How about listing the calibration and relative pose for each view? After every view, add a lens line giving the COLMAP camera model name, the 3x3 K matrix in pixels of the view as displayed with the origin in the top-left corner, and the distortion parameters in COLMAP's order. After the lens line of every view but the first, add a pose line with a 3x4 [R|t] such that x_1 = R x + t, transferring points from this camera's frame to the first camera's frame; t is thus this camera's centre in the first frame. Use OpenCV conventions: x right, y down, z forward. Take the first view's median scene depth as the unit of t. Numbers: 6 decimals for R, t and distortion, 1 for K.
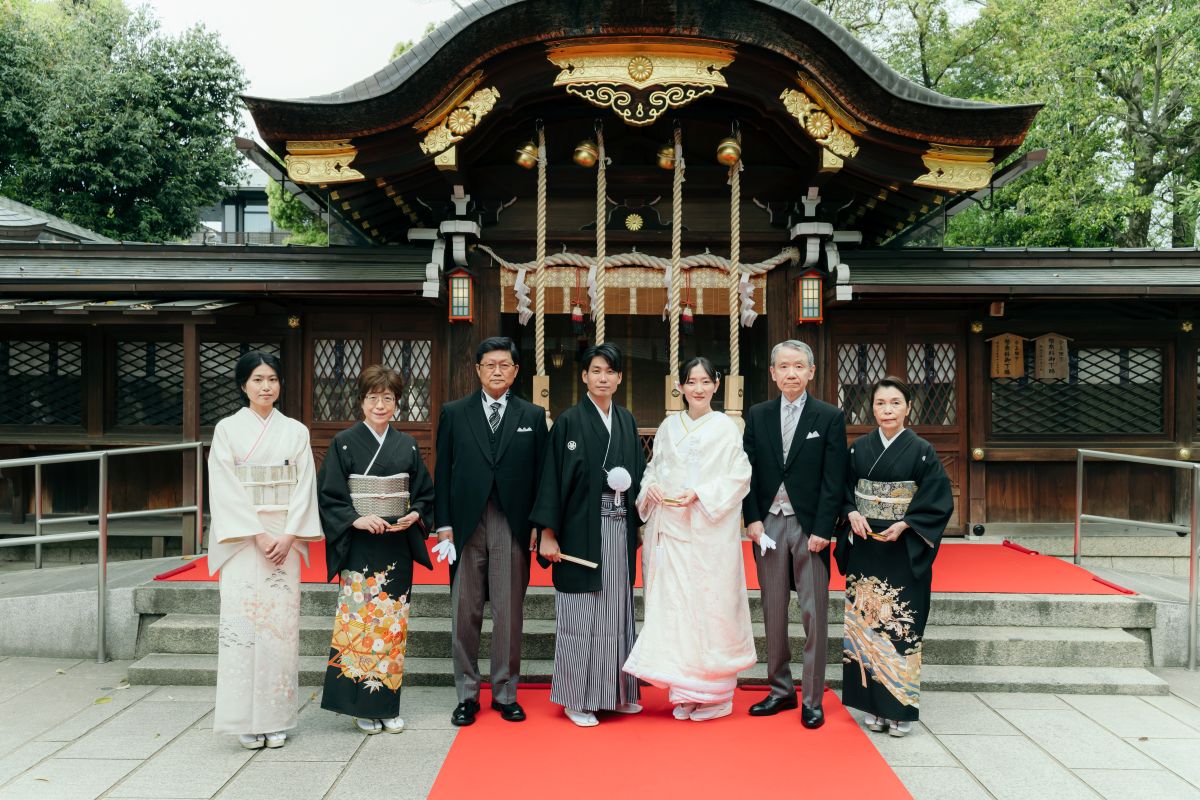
lens RADIAL K [[981.9, 0, 598.9], [0, 981.9, 414.2], [0, 0, 1]] dist [0.003744, -0.004542]
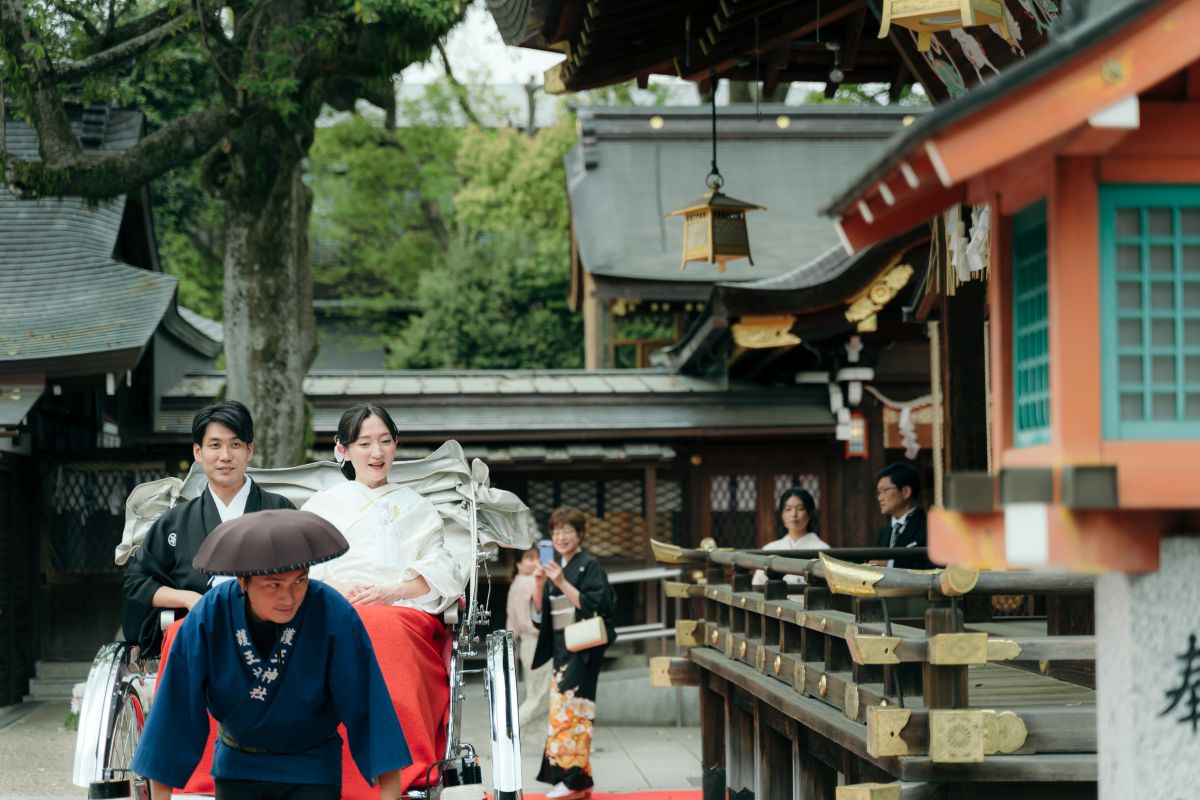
lens RADIAL K [[2723.8, 0, 600.0], [0, 2723.8, 400.0], [0, 0, 1]] dist [0.052282, 0.086819]
pose [[0.997120, -0.016171, 0.074099, -0.640843], [0.020935, 0.997732, -0.063972, 0.029521], [-0.072896, 0.065339, 0.995197, -1.984976]]
